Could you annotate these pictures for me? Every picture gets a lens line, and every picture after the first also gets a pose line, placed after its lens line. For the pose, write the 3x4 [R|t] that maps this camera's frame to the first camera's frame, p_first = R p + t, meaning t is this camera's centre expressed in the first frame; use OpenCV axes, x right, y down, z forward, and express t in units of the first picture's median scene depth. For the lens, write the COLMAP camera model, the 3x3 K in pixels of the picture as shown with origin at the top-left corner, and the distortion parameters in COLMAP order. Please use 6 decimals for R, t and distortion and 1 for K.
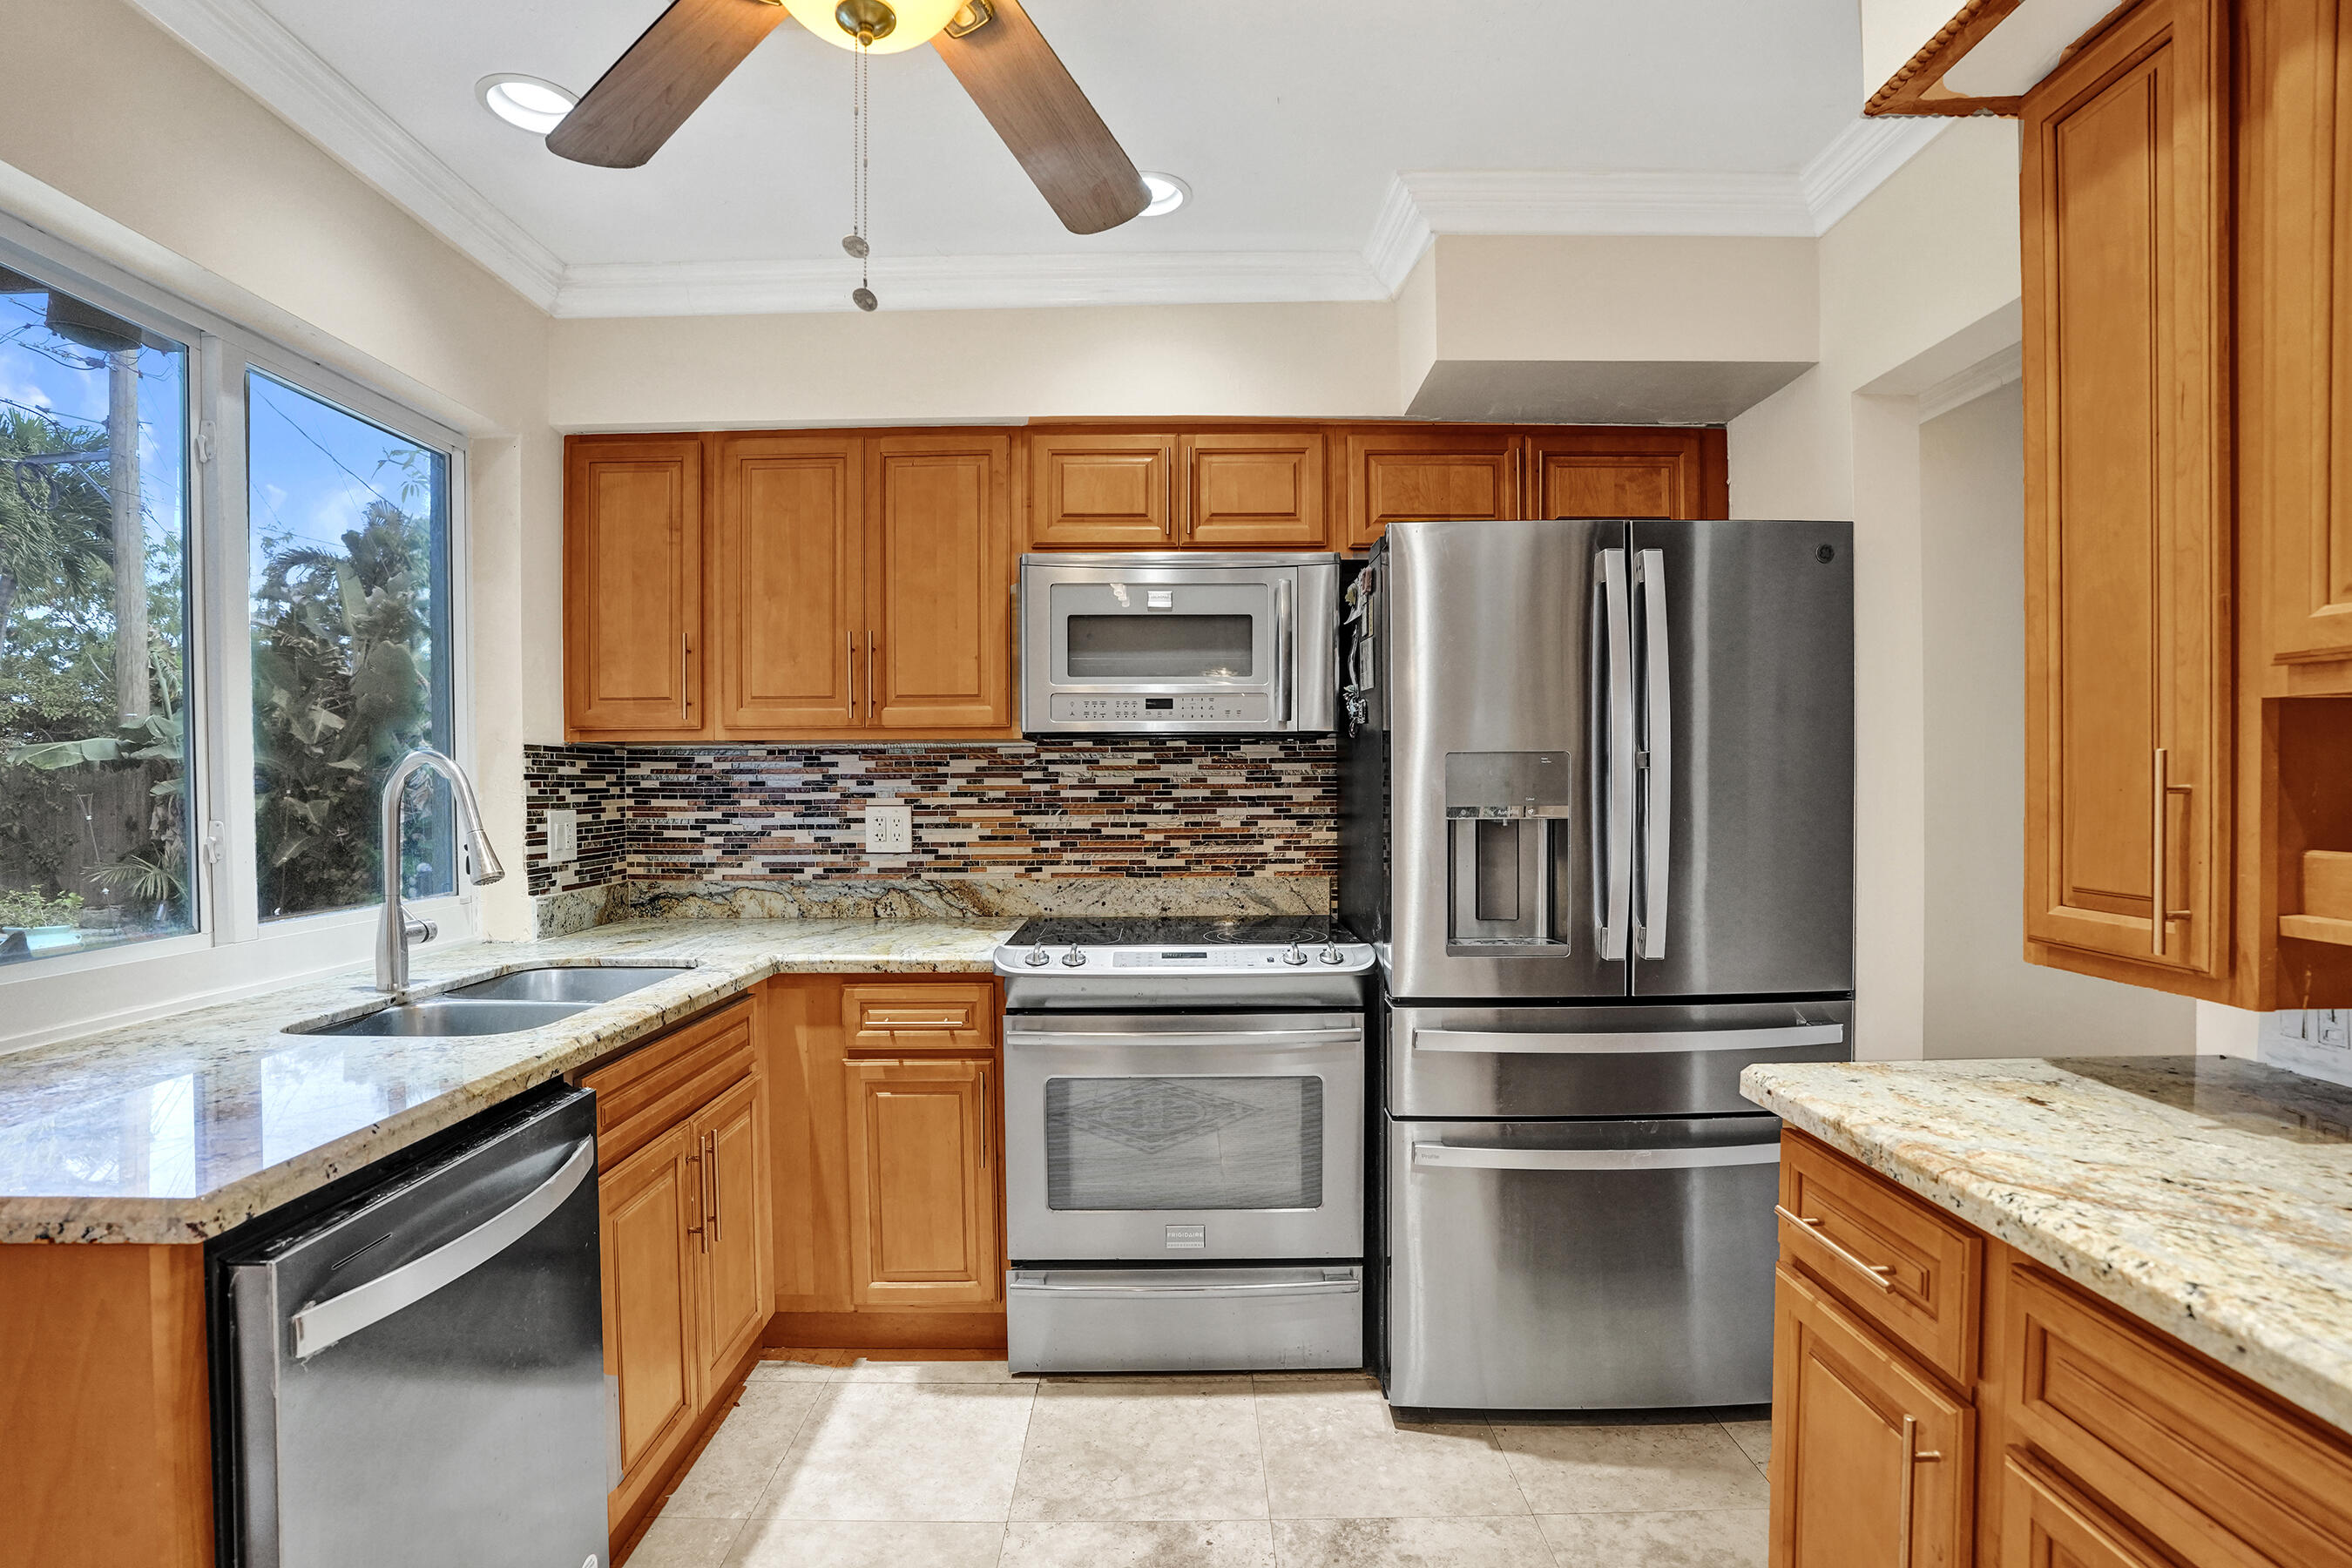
lens RADIAL K [[1131.3, 0, 1170.9], [0, 1131.3, 799.3], [0, 0, 1]] dist [-0.073406, 0.030313]
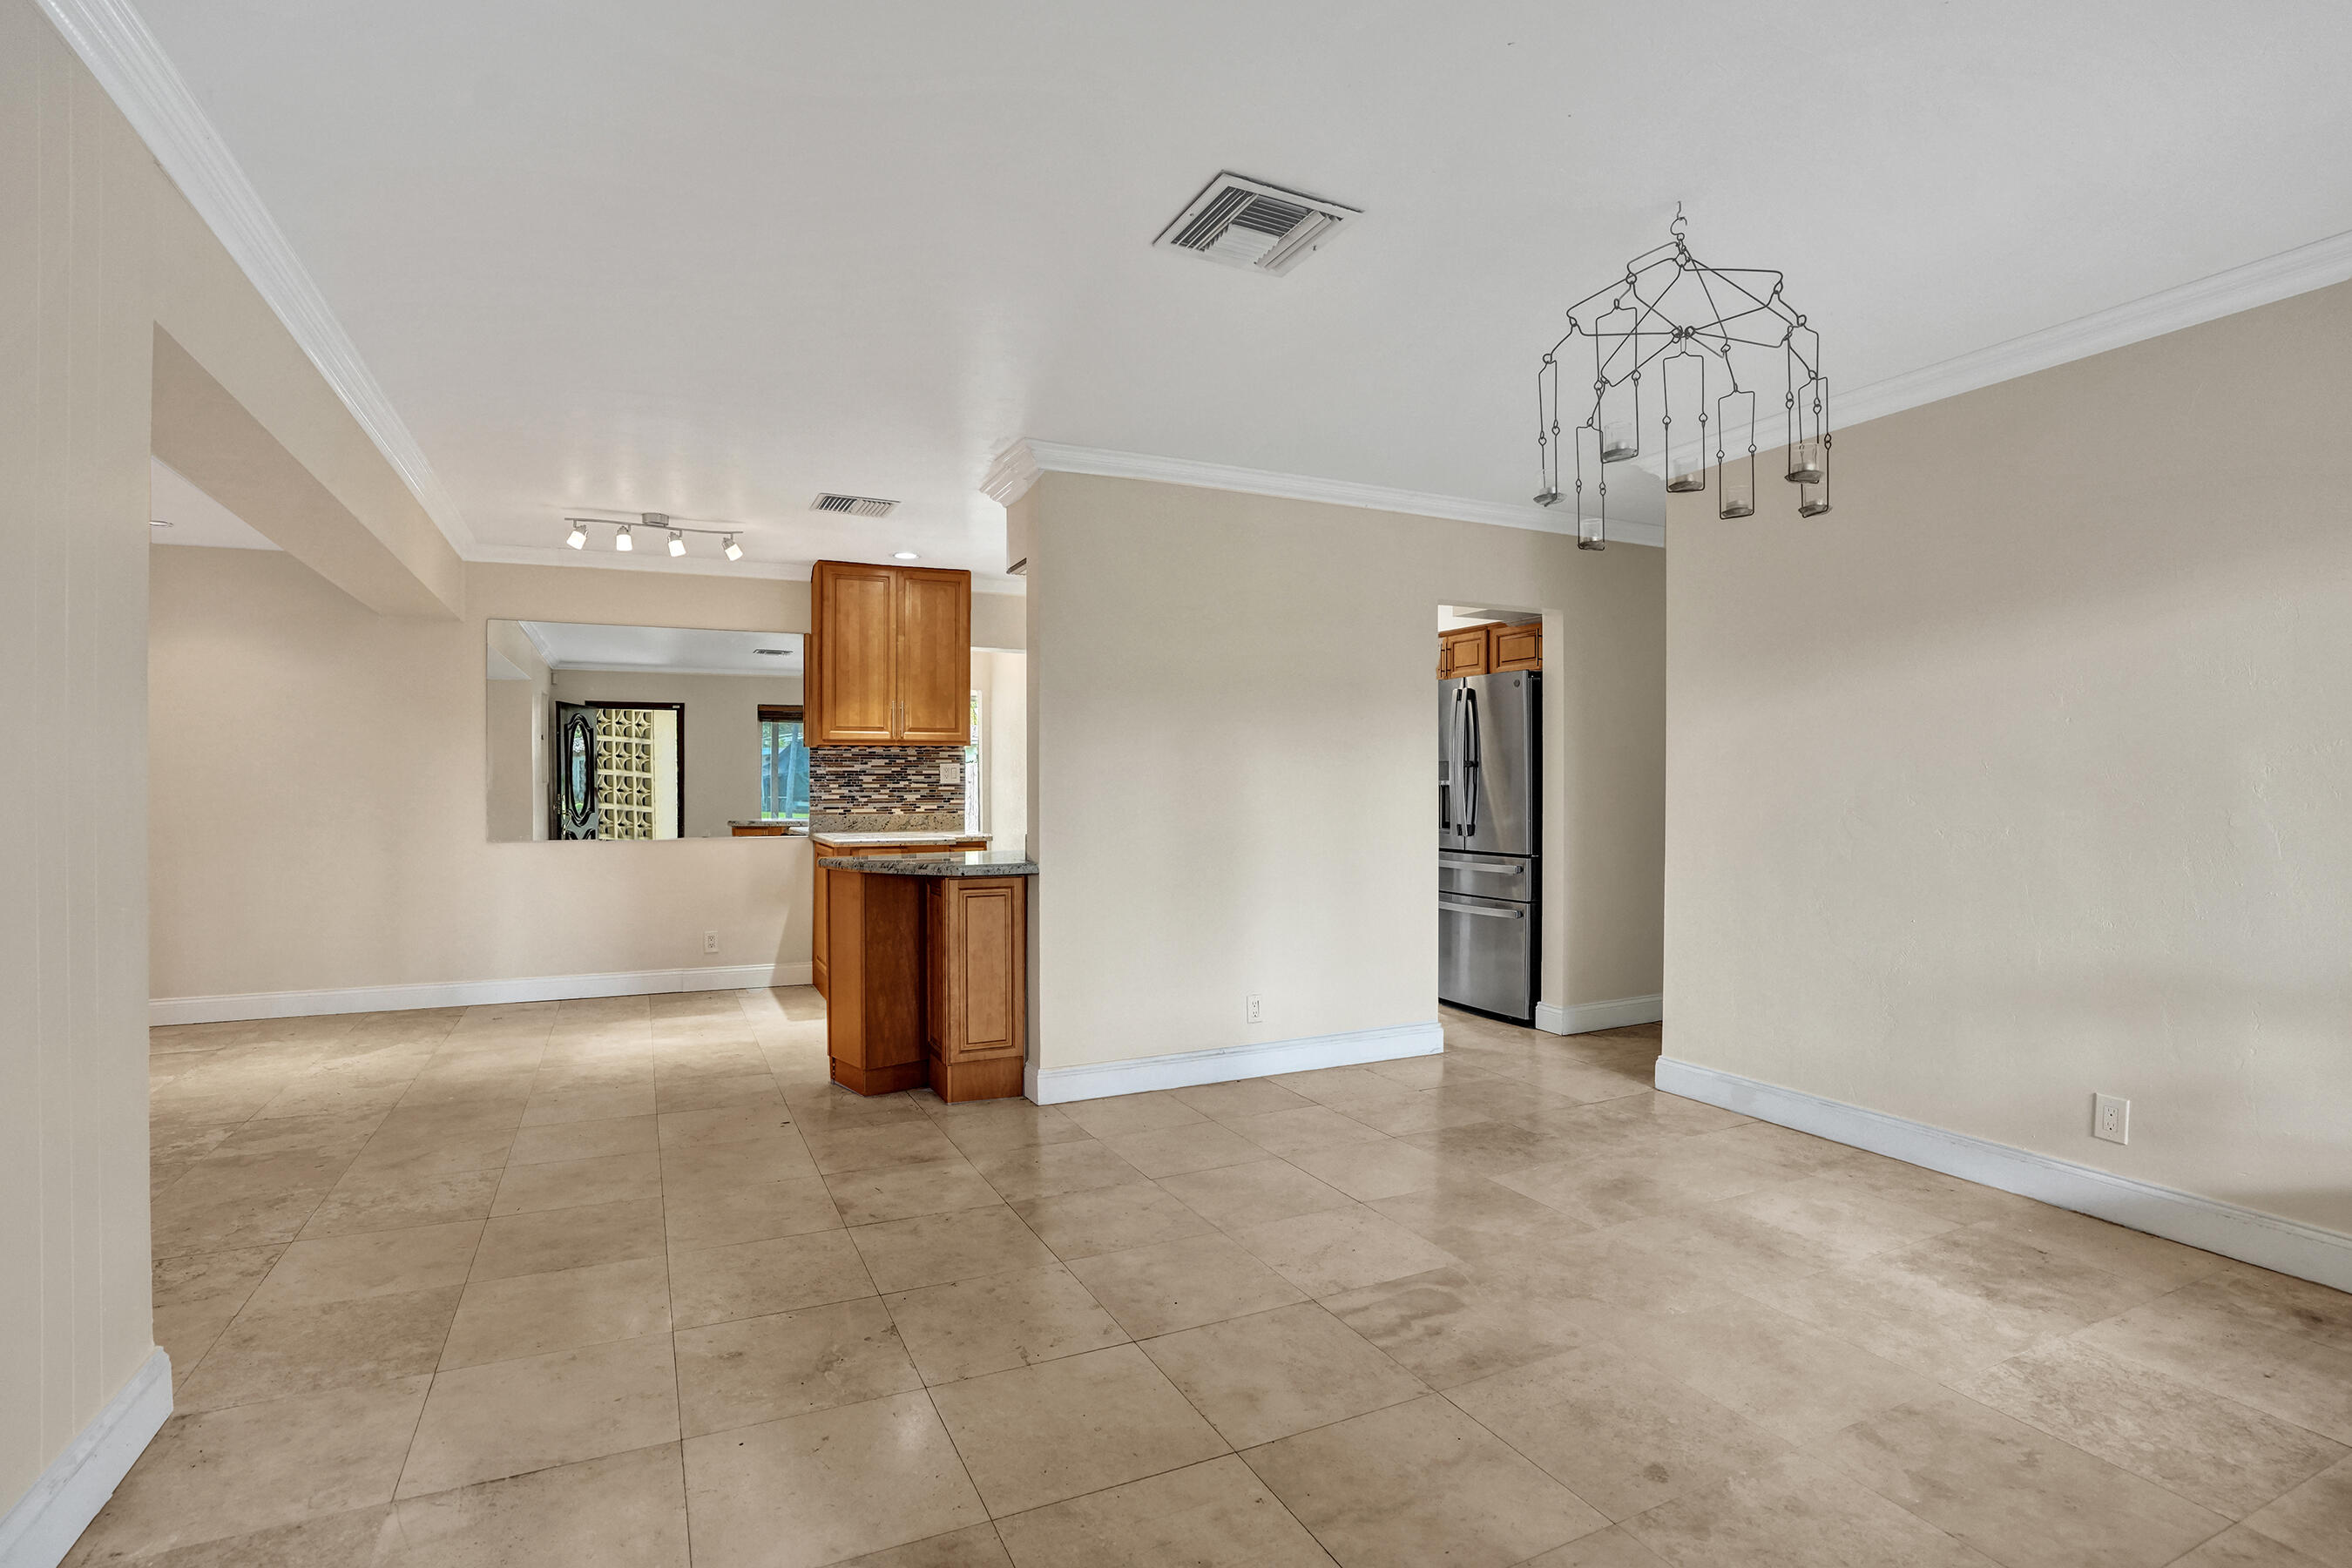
lens RADIAL K [[1142.8, 0, 1169.3], [0, 1142.8, 778.5], [0, 0, 1]] dist [-0.067114, 0.025086]
pose [[0.435191, 0.003473, -0.900332, 2.078901], [-0.019667, 0.999791, -0.005650, 0.026570], [0.900124, 0.020165, 0.435168, -0.699087]]
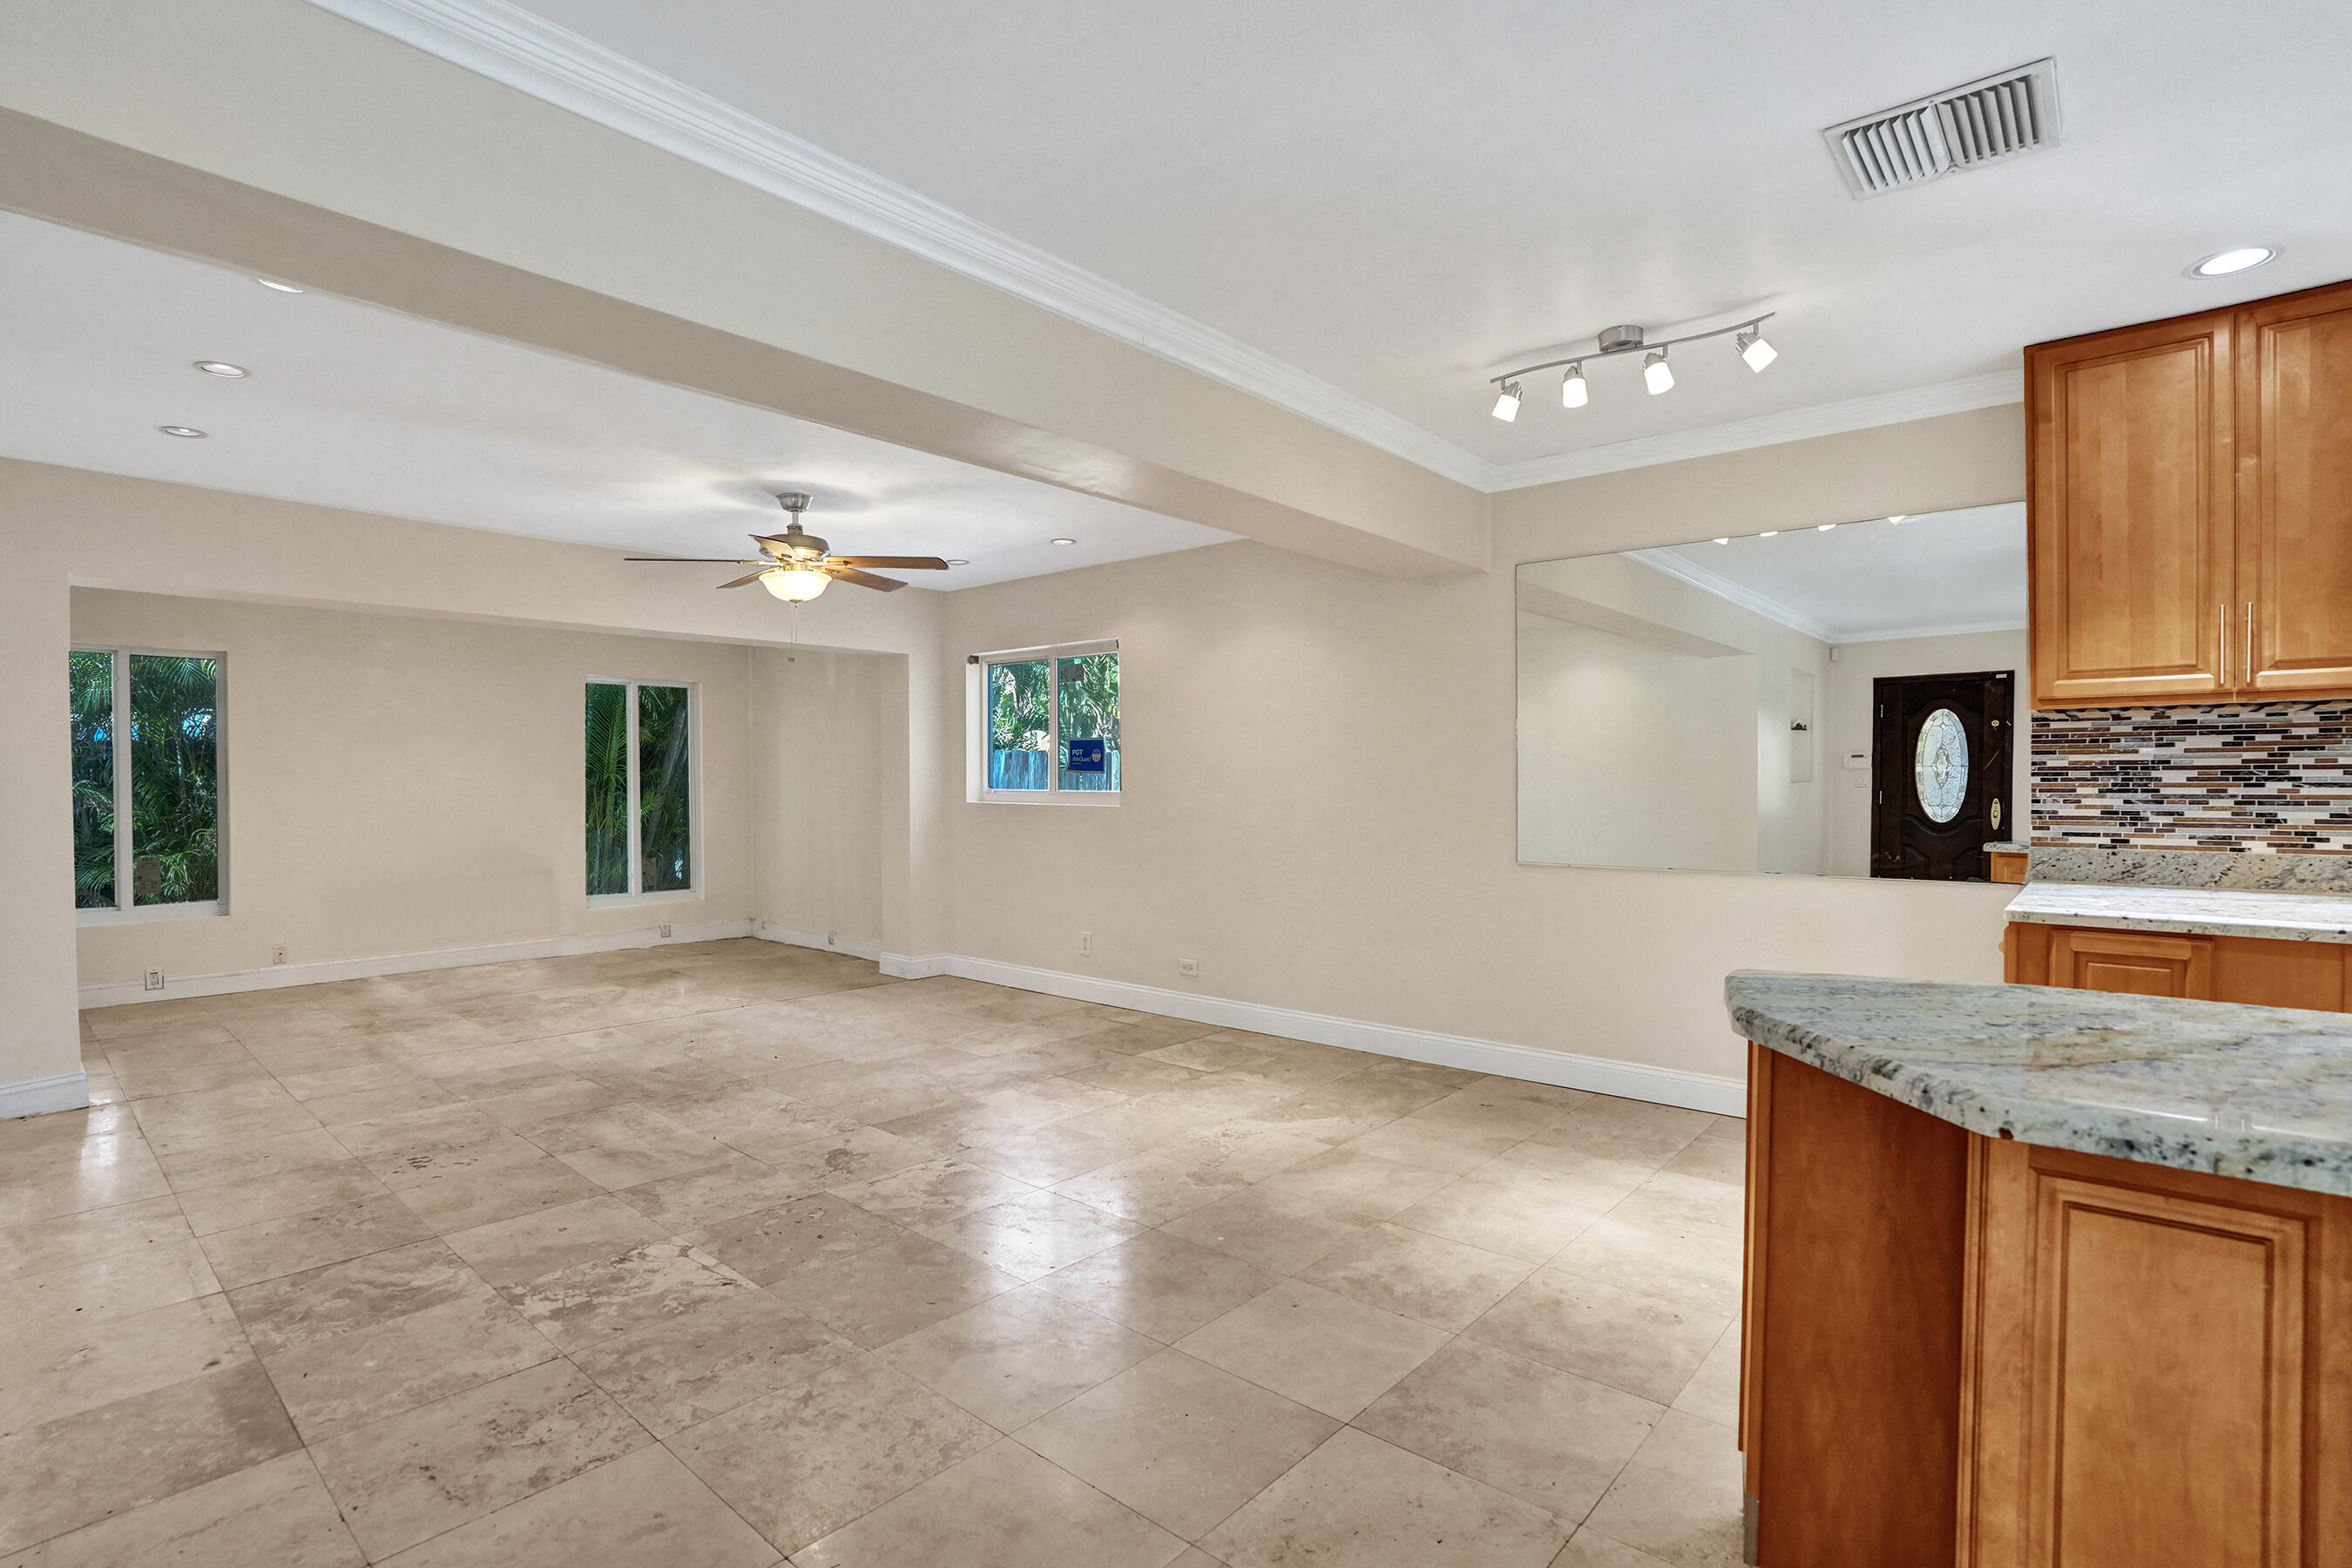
lens RADIAL K [[1116.8, 0, 1172.0], [0, 1116.8, 796.3], [0, 0, 1]] dist [-0.074787, 0.028838]
pose [[-0.657699, 0.019144, -0.753038, 1.055857], [-0.007970, 0.999444, 0.032369, 0.018346], [0.753239, 0.027291, -0.657180, -0.246967]]
